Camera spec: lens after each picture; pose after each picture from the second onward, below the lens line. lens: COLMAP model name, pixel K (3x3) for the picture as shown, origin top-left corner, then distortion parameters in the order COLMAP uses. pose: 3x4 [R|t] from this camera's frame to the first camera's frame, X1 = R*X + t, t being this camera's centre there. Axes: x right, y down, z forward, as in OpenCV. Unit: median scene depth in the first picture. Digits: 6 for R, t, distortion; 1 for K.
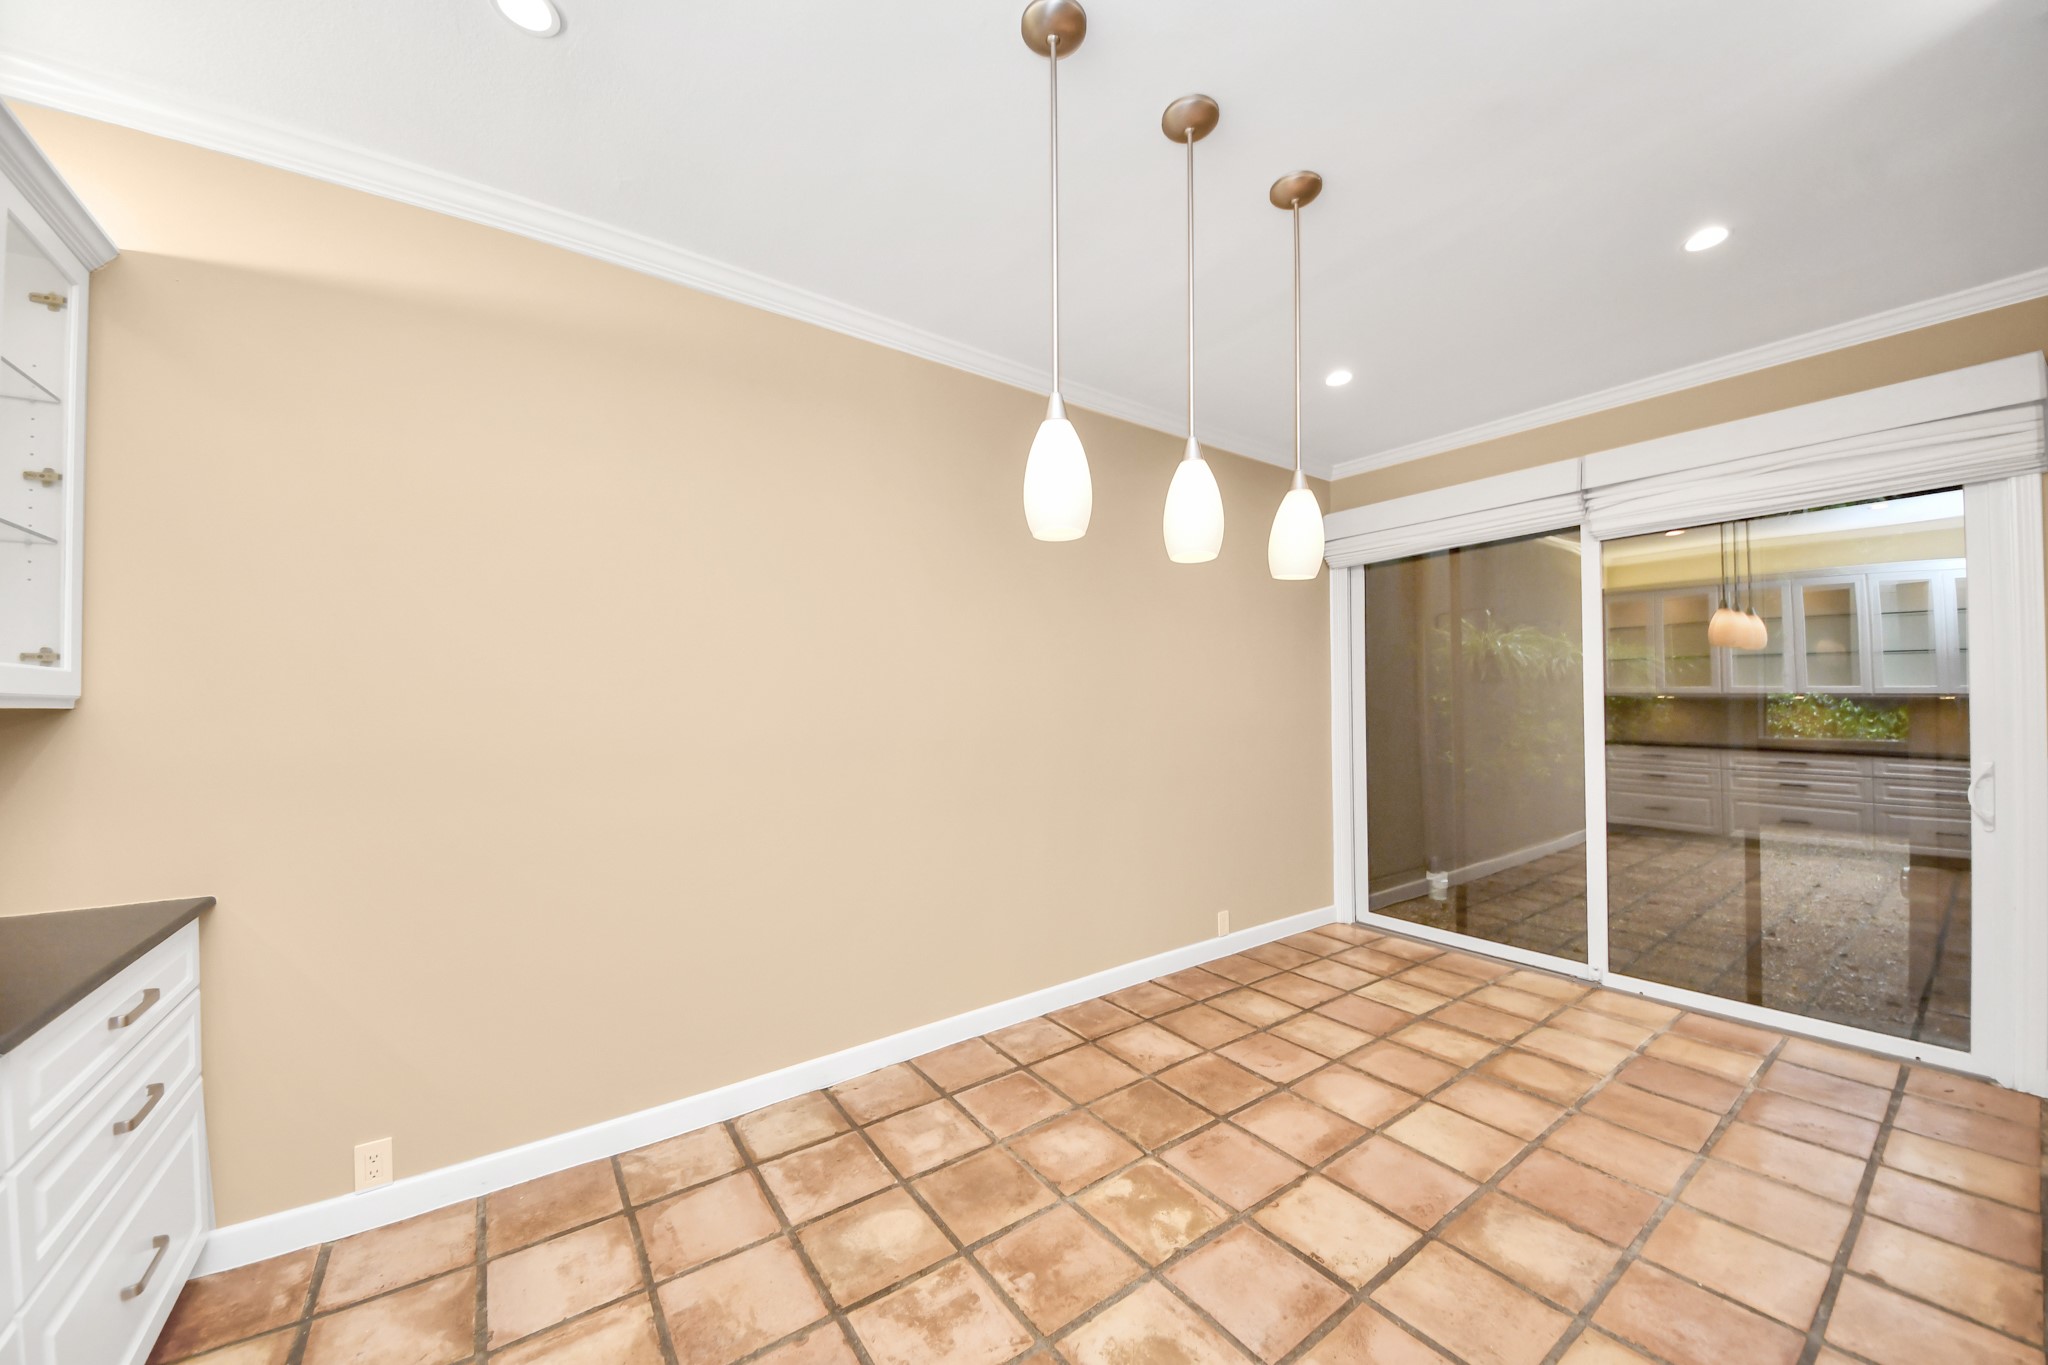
lens RADIAL K [[756.8, 0, 1037.4], [0, 756.8, 700.1], [0, 0, 1]] dist [-0.001539, -0.001391]
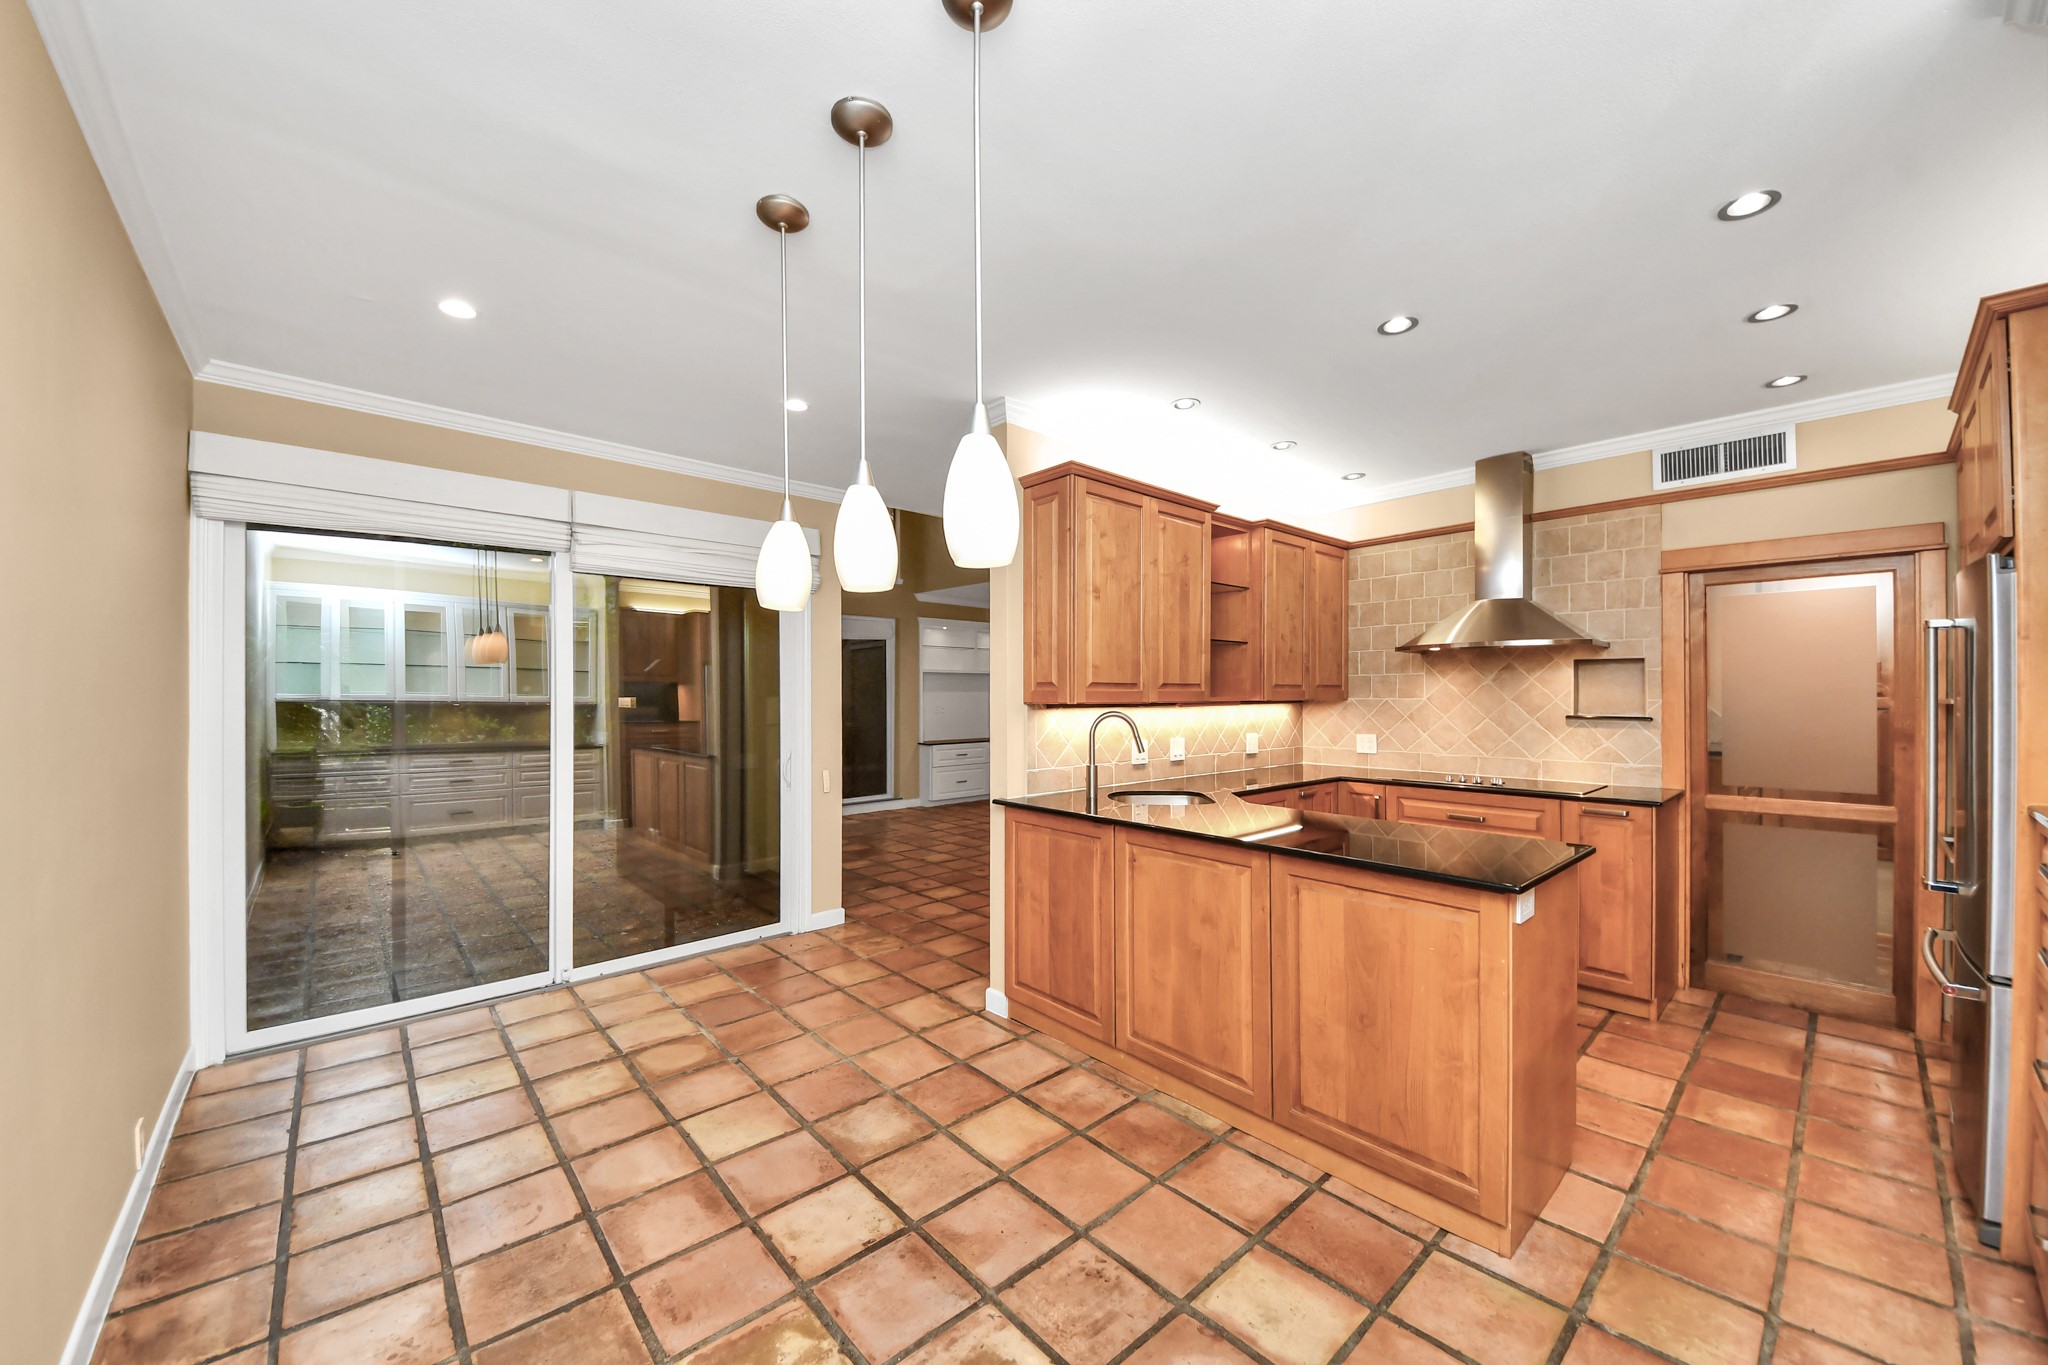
lens RADIAL K [[756.8, 0, 1017.7], [0, 756.8, 697.7], [0, 0, 1]] dist [-0.001539, -0.001391]
pose [[-0.103198, 0.004646, 0.994650, -0.512270], [0.001108, 0.999989, -0.004556, -0.031602], [-0.994660, 0.000632, -0.103202, 0.617937]]
